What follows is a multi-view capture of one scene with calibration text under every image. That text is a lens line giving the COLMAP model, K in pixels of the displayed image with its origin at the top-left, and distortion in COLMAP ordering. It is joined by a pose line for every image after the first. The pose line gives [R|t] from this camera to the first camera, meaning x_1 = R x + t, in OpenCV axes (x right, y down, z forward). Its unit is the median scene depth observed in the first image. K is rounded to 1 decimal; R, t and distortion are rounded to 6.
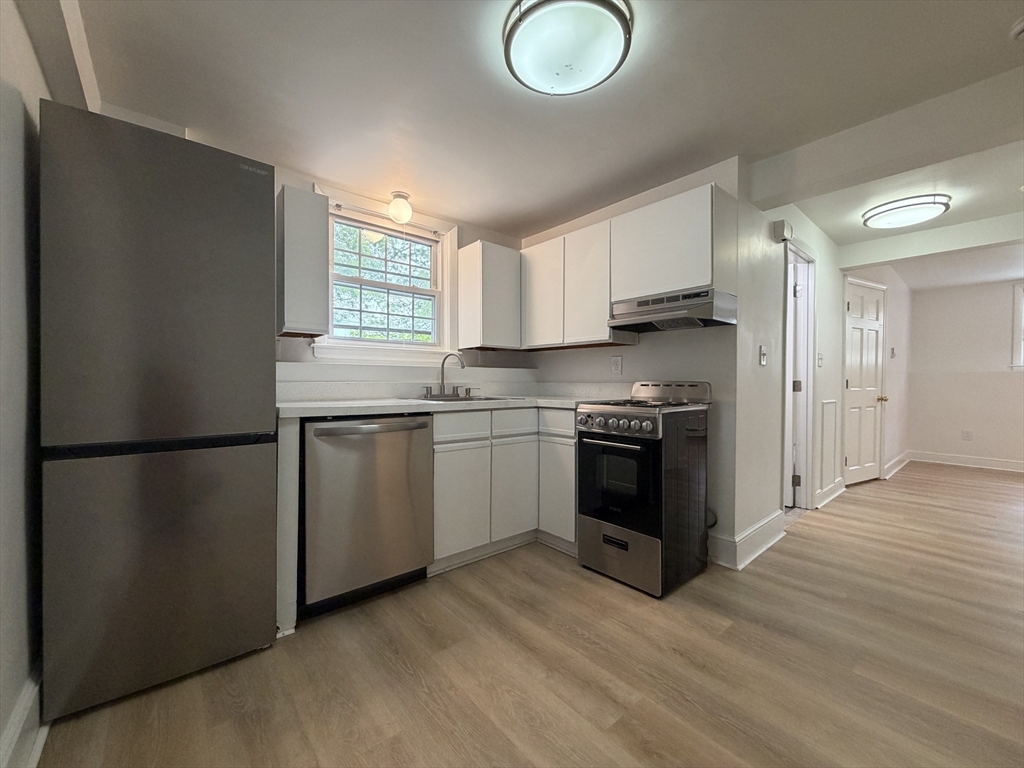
lens RADIAL K [[408.1, 0, 510.9], [0, 408.1, 384.0], [0, 0, 1]] dist [-0.000107, -0.000065]
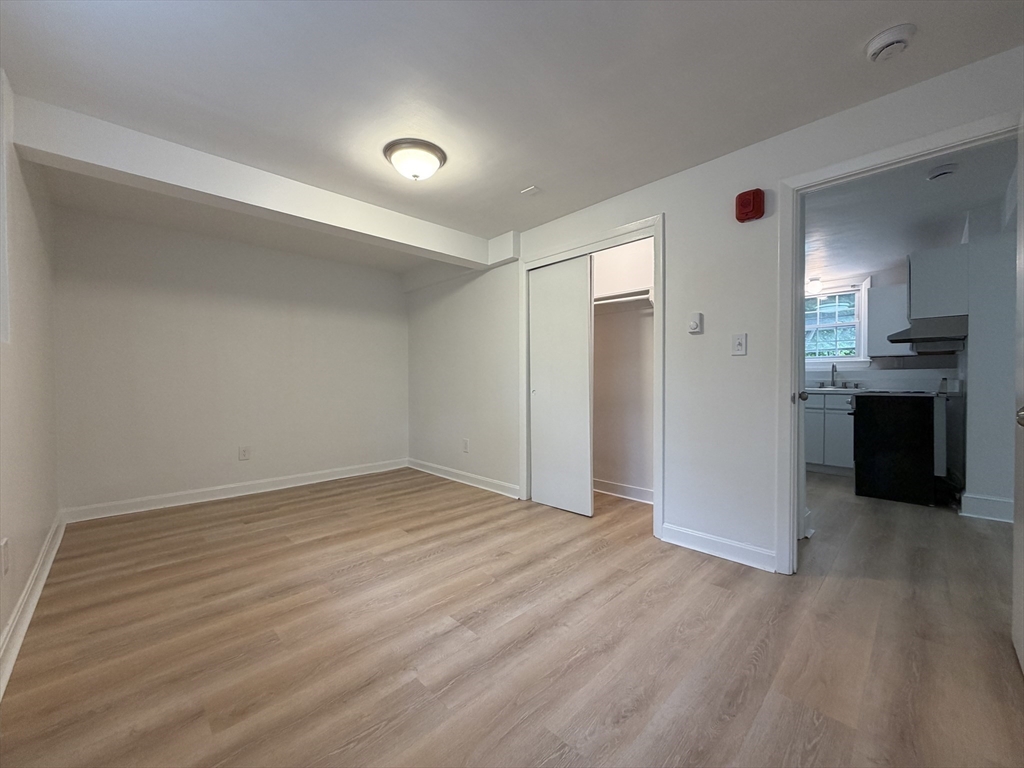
lens RADIAL K [[408.1, 0, 510.9], [0, 408.1, 384.0], [0, 0, 1]] dist [-0.000107, -0.000065]
pose [[0.067269, 0.003839, -0.997727, 2.116898], [-0.007547, 0.999966, 0.003339, 0.026627], [0.997706, 0.007305, 0.067296, -0.703108]]
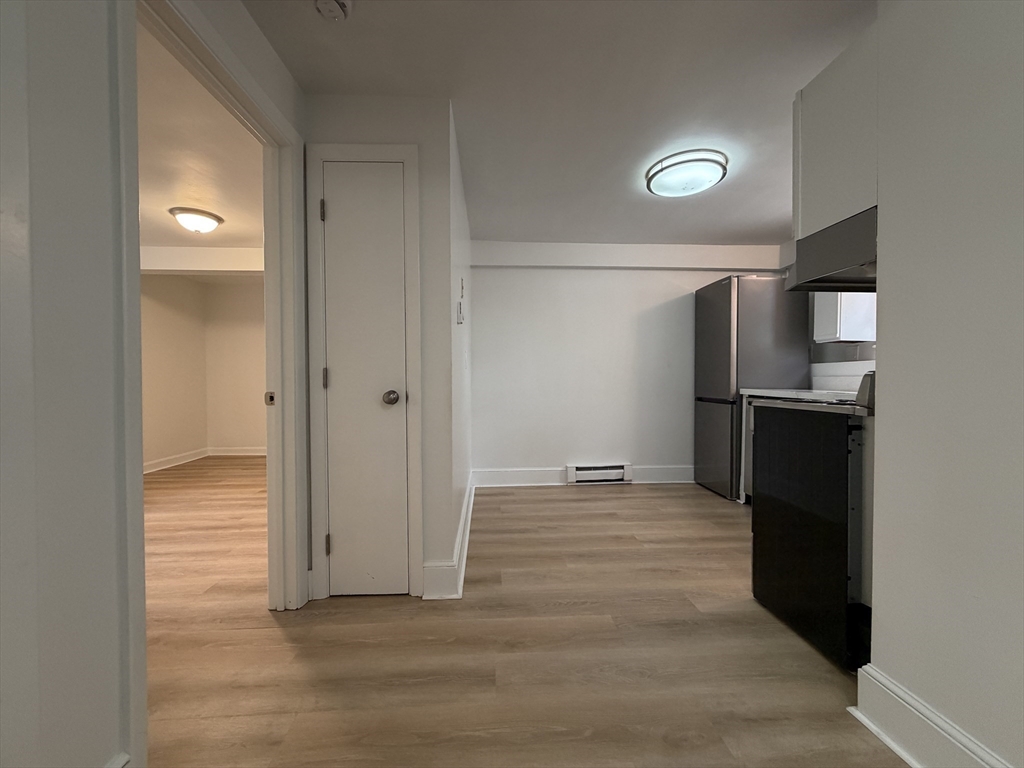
lens RADIAL K [[408.1, 0, 510.9], [0, 408.1, 384.0], [0, 0, 1]] dist [-0.000107, -0.000065]
pose [[-0.601159, 0.006058, -0.799106, 1.472863], [-0.009683, 0.999843, 0.014864, 0.012662], [0.799071, 0.016673, -0.601006, 1.108508]]
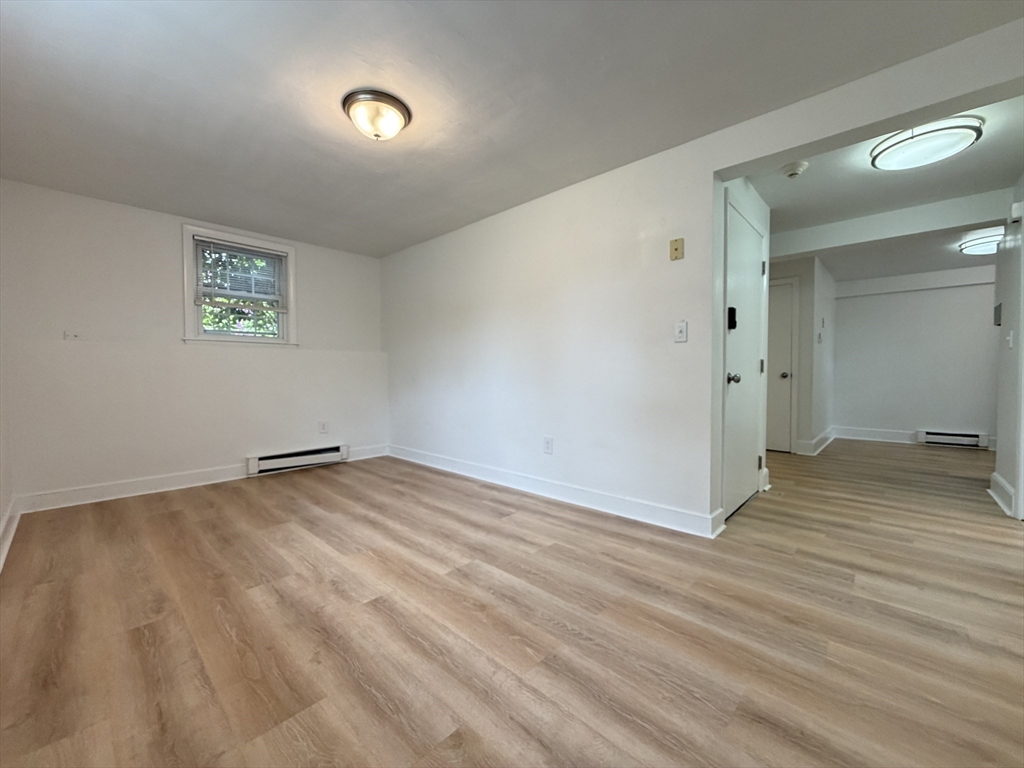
lens RADIAL K [[408.1, 0, 510.9], [0, 408.1, 384.0], [0, 0, 1]] dist [-0.000107, -0.000065]
pose [[-0.993795, -0.002563, -0.111199, 2.825465], [-0.007172, 0.999131, 0.041069, 0.024423], [0.110997, 0.041612, -0.992949, 2.615035]]
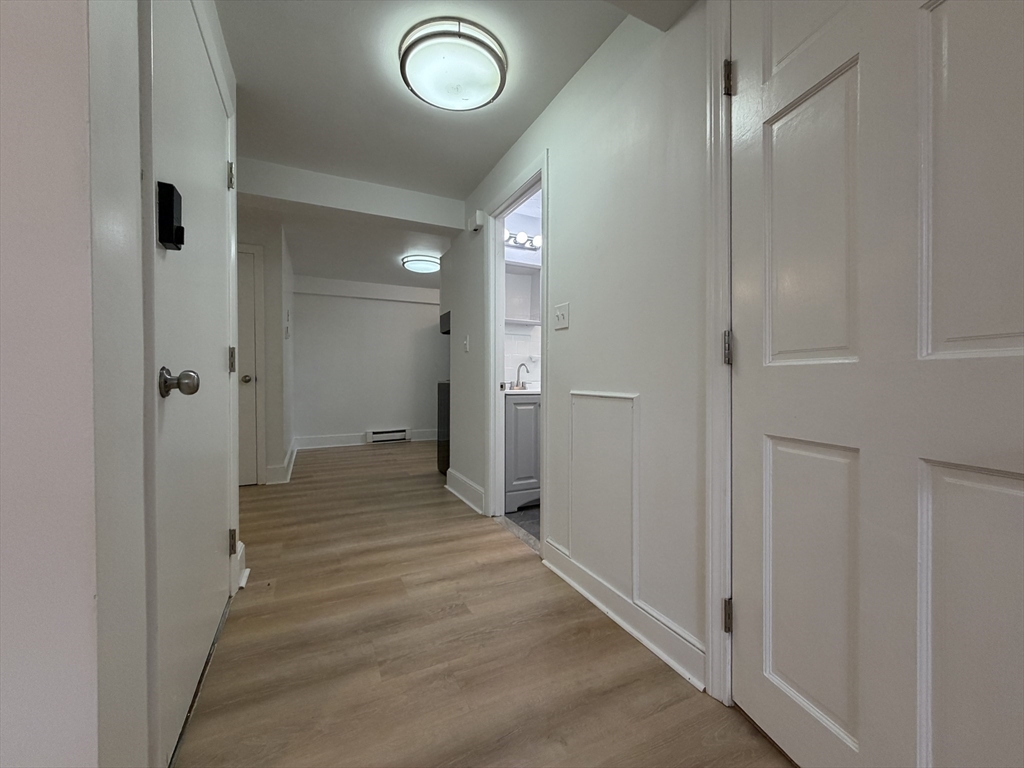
lens RADIAL K [[408.1, 0, 510.9], [0, 408.1, 384.0], [0, 0, 1]] dist [-0.000107, -0.000065]
pose [[-0.246834, 0.006424, -0.969037, 2.333753], [-0.015813, 0.999818, 0.010656, 0.046126], [0.968929, 0.017954, -0.246687, 1.882809]]
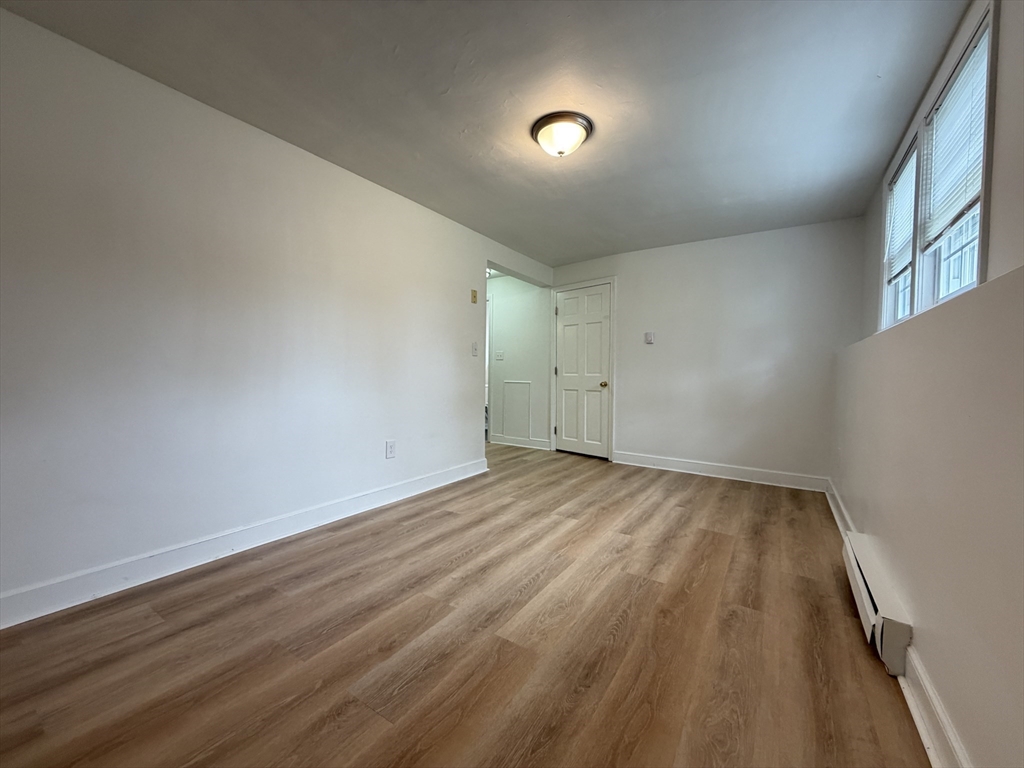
lens RADIAL K [[408.1, 0, 510.9], [0, 408.1, 384.0], [0, 0, 1]] dist [-0.000107, -0.000065]
pose [[0.277616, 0.020685, -0.960469, 4.124432], [-0.022444, 0.999635, 0.015041, 0.048058], [0.960430, 0.017381, 0.277979, 1.037527]]
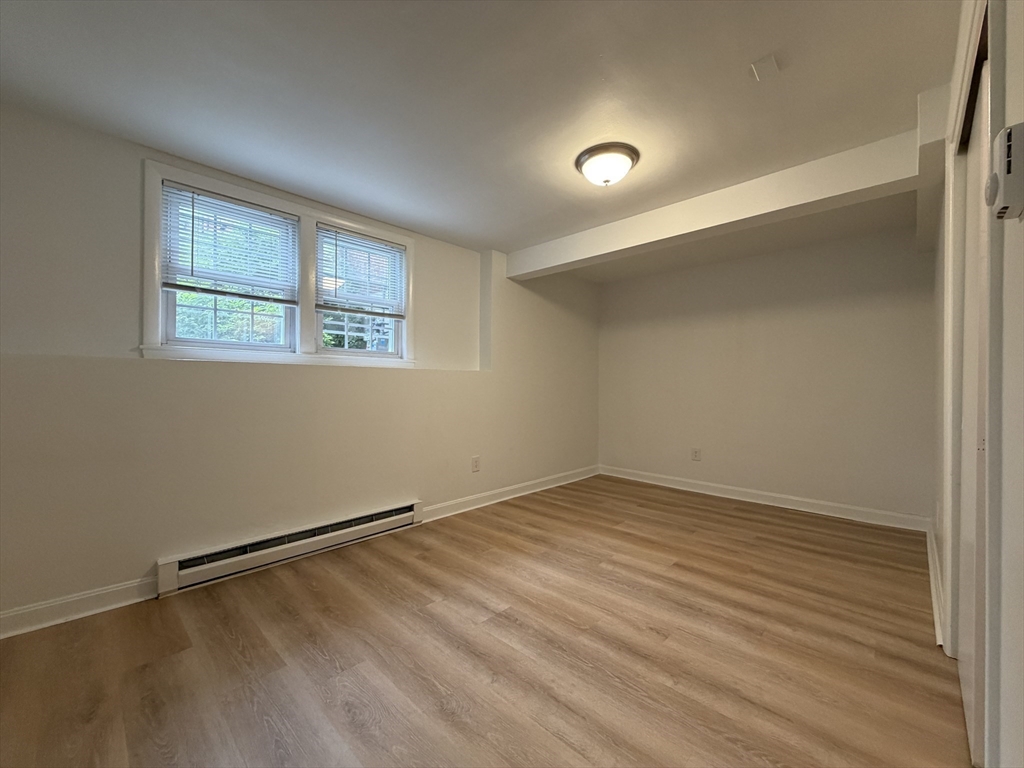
lens RADIAL K [[410.6, 0, 509.7], [0, 410.6, 382.7], [0, 0, 1]] dist [-0.000147, 0.000026]
pose [[-0.995046, -0.014784, -0.098312, 1.292837], [-0.015198, 0.999879, 0.003463, 0.001146], [0.098249, 0.004940, -0.995150, 0.231656]]
